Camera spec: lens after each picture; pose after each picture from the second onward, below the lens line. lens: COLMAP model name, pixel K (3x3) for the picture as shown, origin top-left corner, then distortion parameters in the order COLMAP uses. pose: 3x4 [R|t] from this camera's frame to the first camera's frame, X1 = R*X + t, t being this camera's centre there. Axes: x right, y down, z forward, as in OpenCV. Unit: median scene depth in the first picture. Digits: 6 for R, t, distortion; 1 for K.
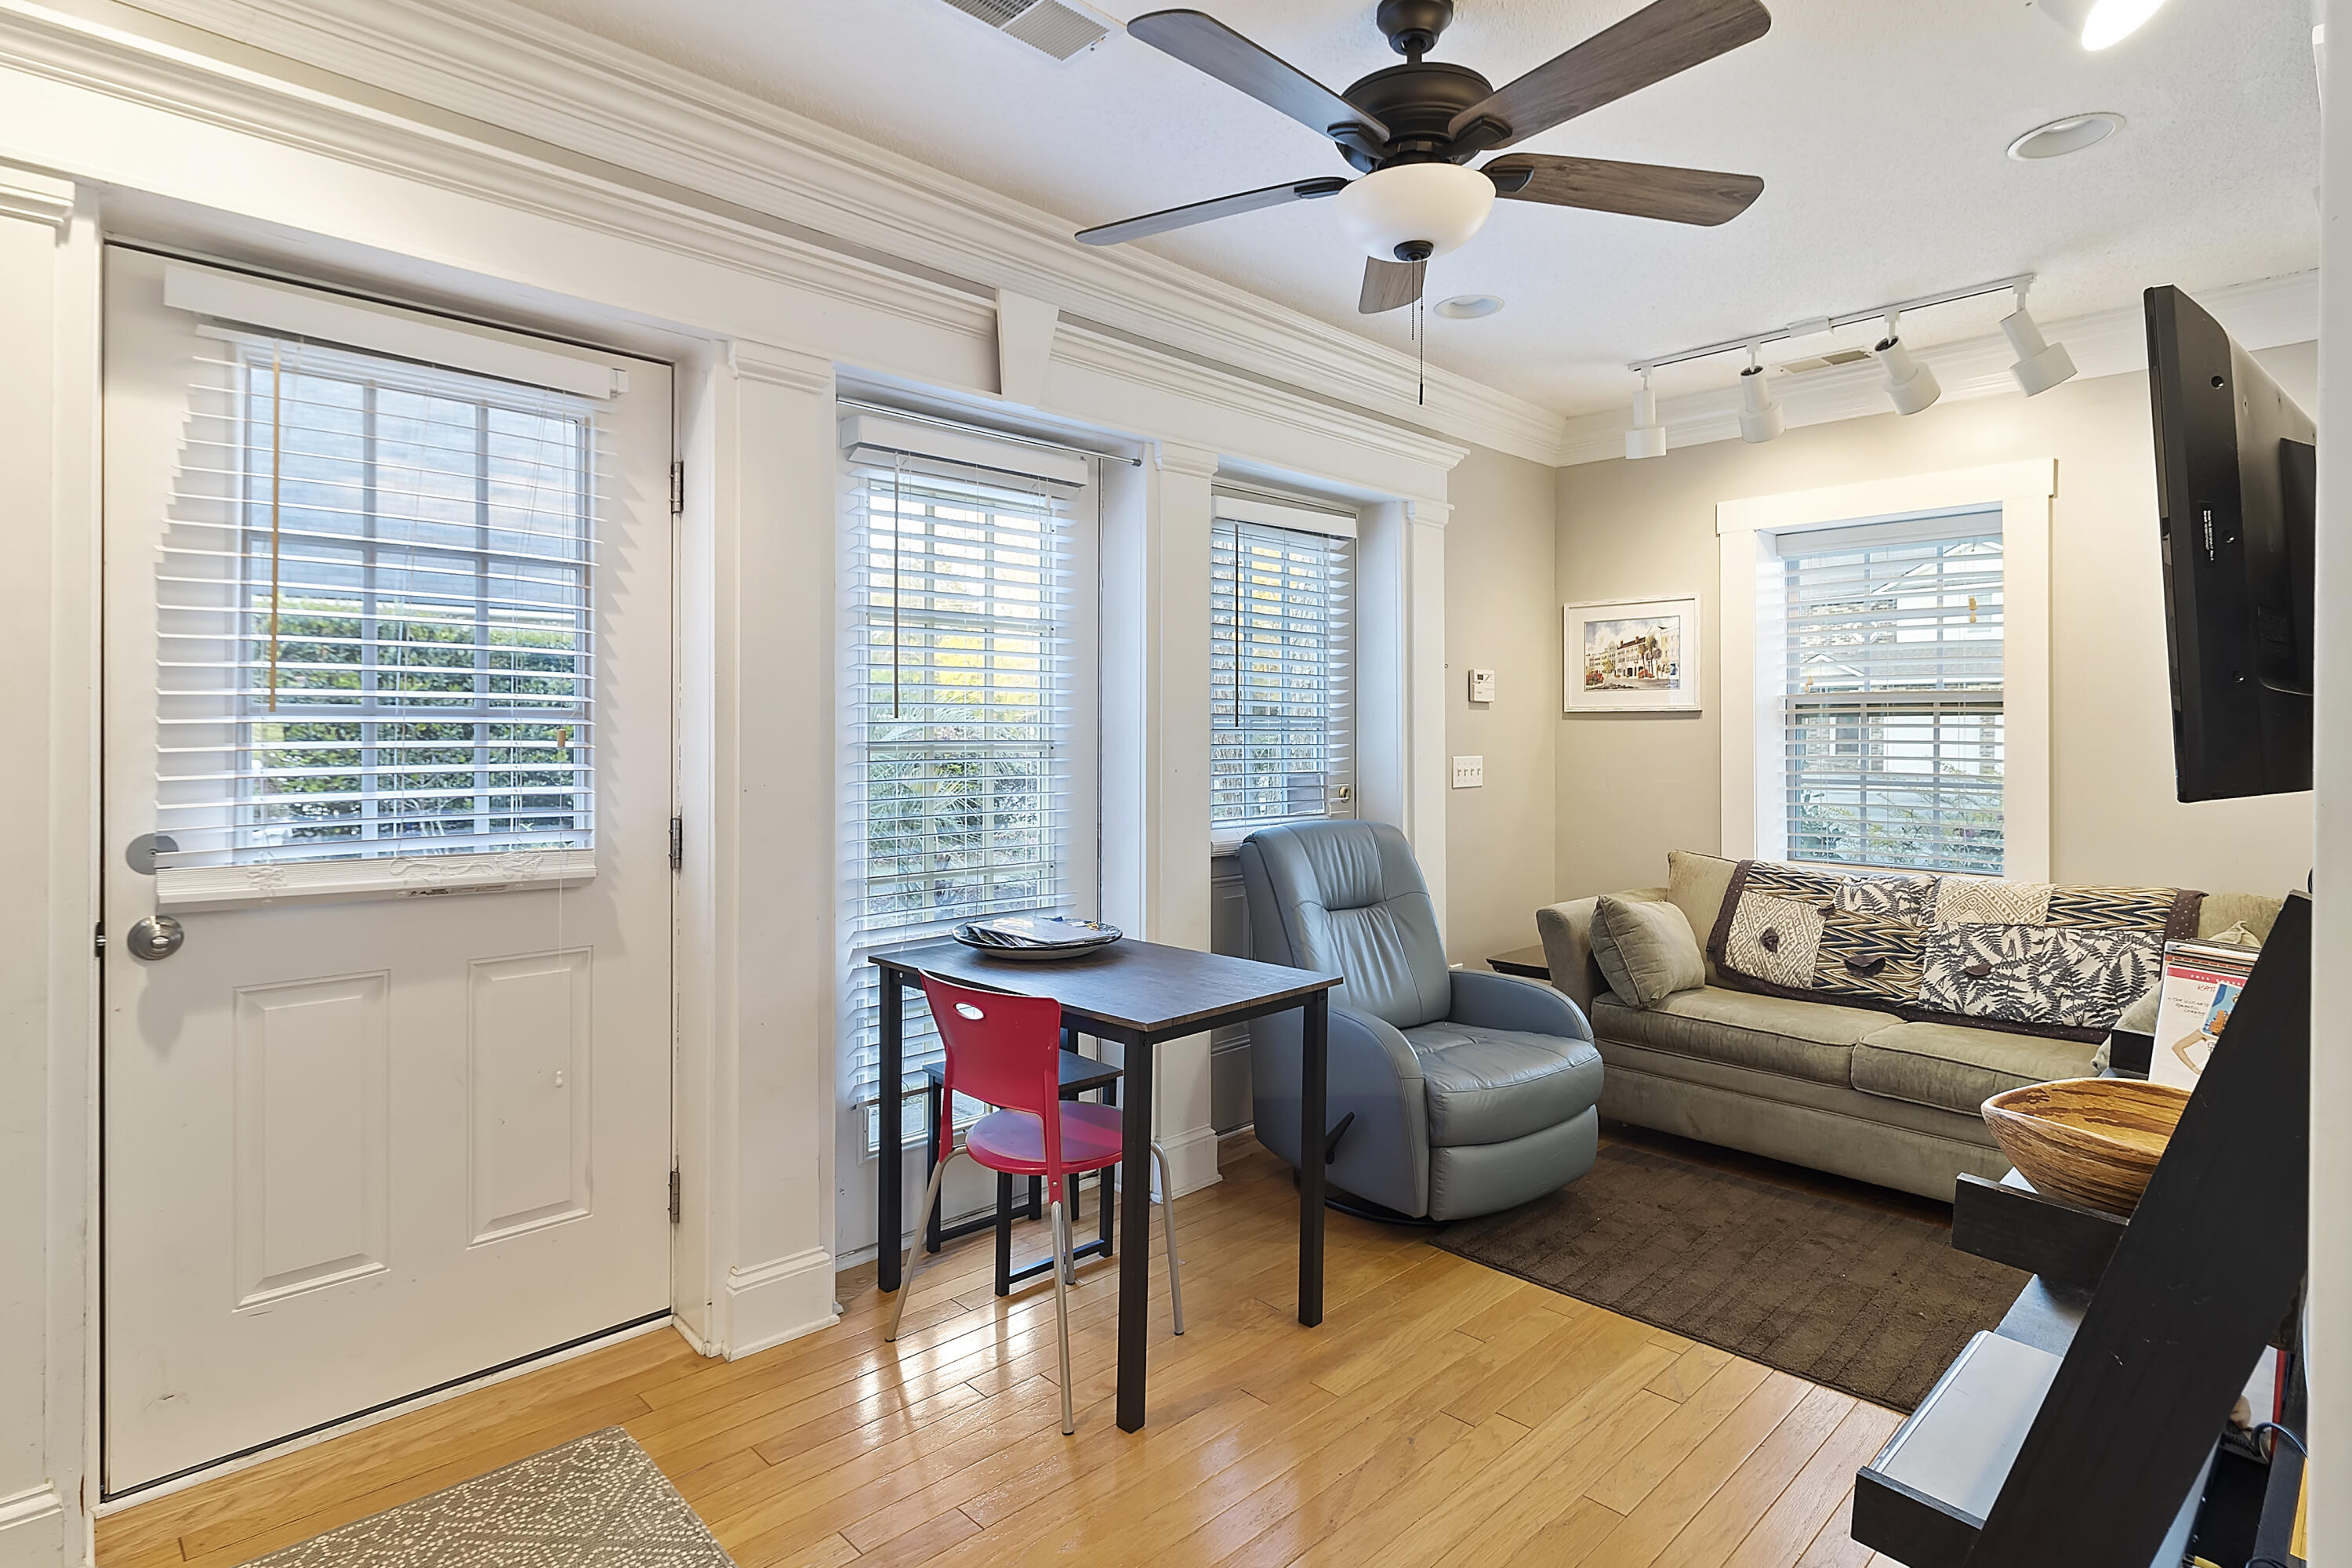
lens RADIAL K [[1130.5, 0, 1157.3], [0, 1130.5, 740.1], [0, 0, 1]] dist [-0.001102, -0.000554]
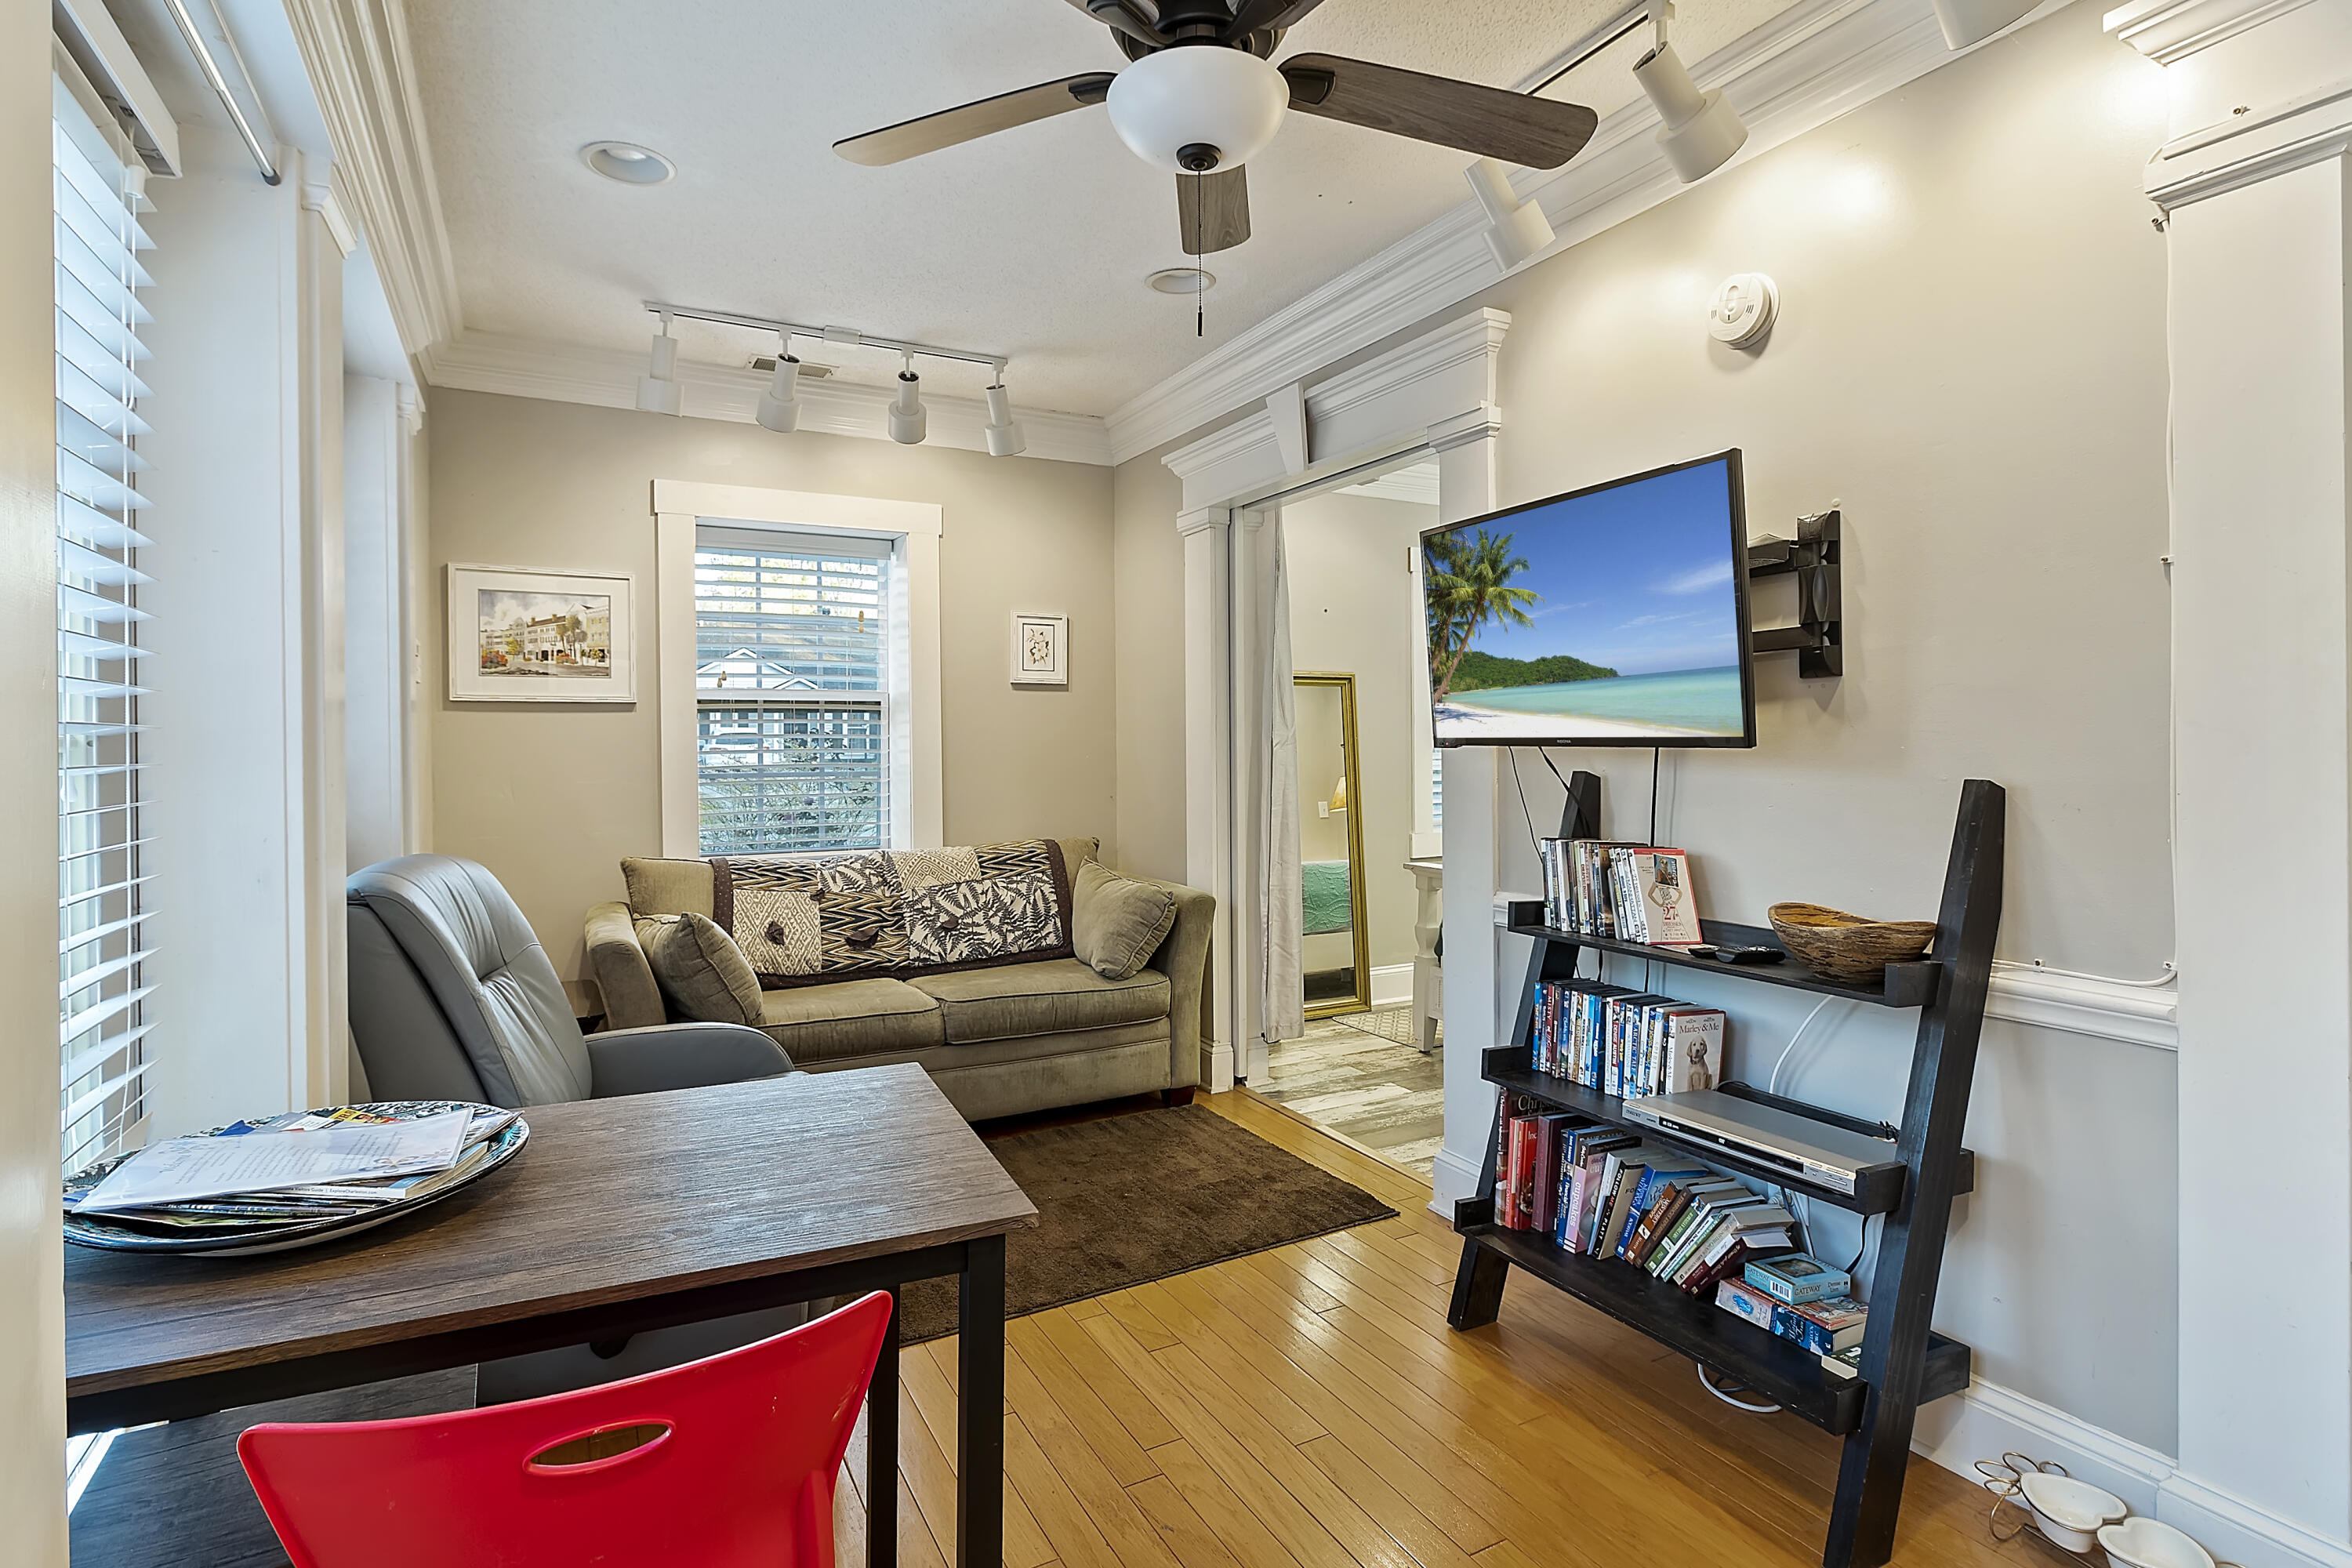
lens RADIAL K [[1130.5, 0, 1157.3], [0, 1130.5, 740.1], [0, 0, 1]] dist [-0.001102, -0.000554]
pose [[0.302213, -0.006373, 0.953219, -0.322682], [0.011700, 0.999927, 0.002976, 0.007855], [-0.953169, 0.010253, 0.302265, 0.398863]]
